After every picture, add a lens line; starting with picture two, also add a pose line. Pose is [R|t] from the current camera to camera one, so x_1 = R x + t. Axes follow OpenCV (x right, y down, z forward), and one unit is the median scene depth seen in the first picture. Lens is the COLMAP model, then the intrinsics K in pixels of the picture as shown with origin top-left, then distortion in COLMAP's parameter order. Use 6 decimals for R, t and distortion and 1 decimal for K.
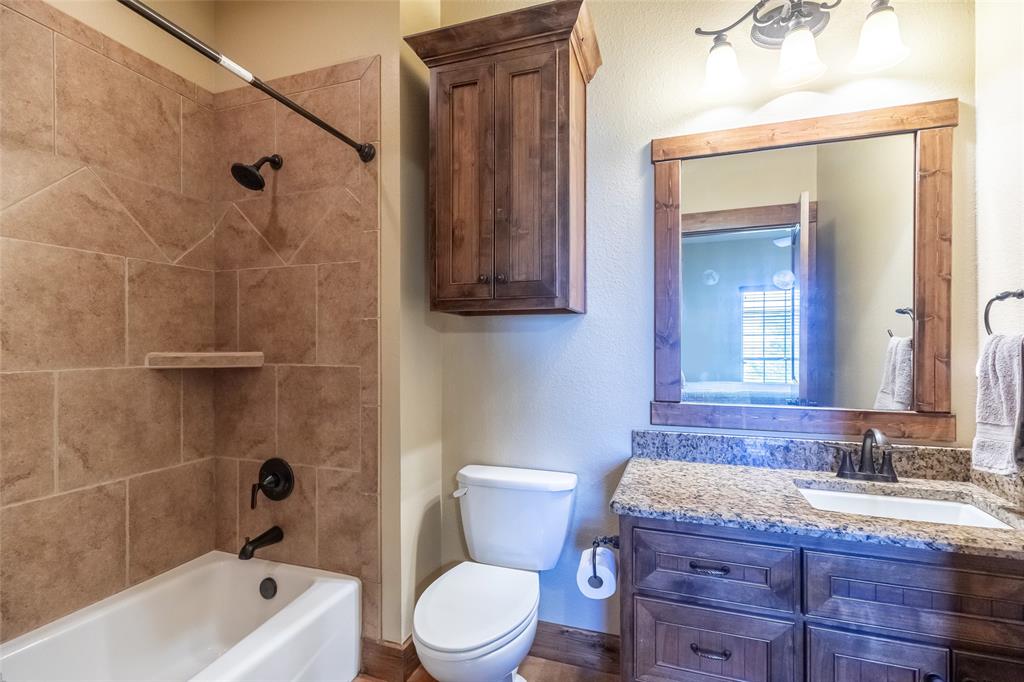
lens RADIAL K [[464.5, 0, 516.5], [0, 464.5, 347.3], [0, 0, 1]] dist [0.009895, -0.000080]
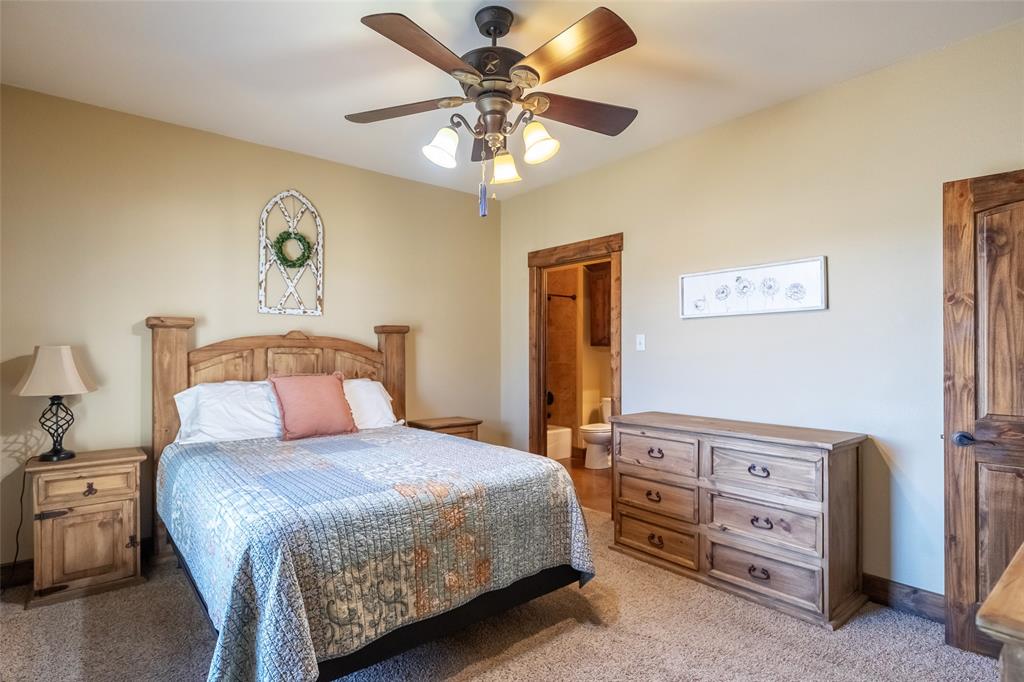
lens RADIAL K [[523.5, 0, 508.4], [0, 523.5, 342.5], [0, 0, 1]] dist [-0.013821, 0.000541]
pose [[0.849862, -0.000216, -0.527006, 1.160318], [-0.001594, 0.999994, -0.002980, -0.086047], [0.527003, 0.003373, 0.849856, -2.237380]]
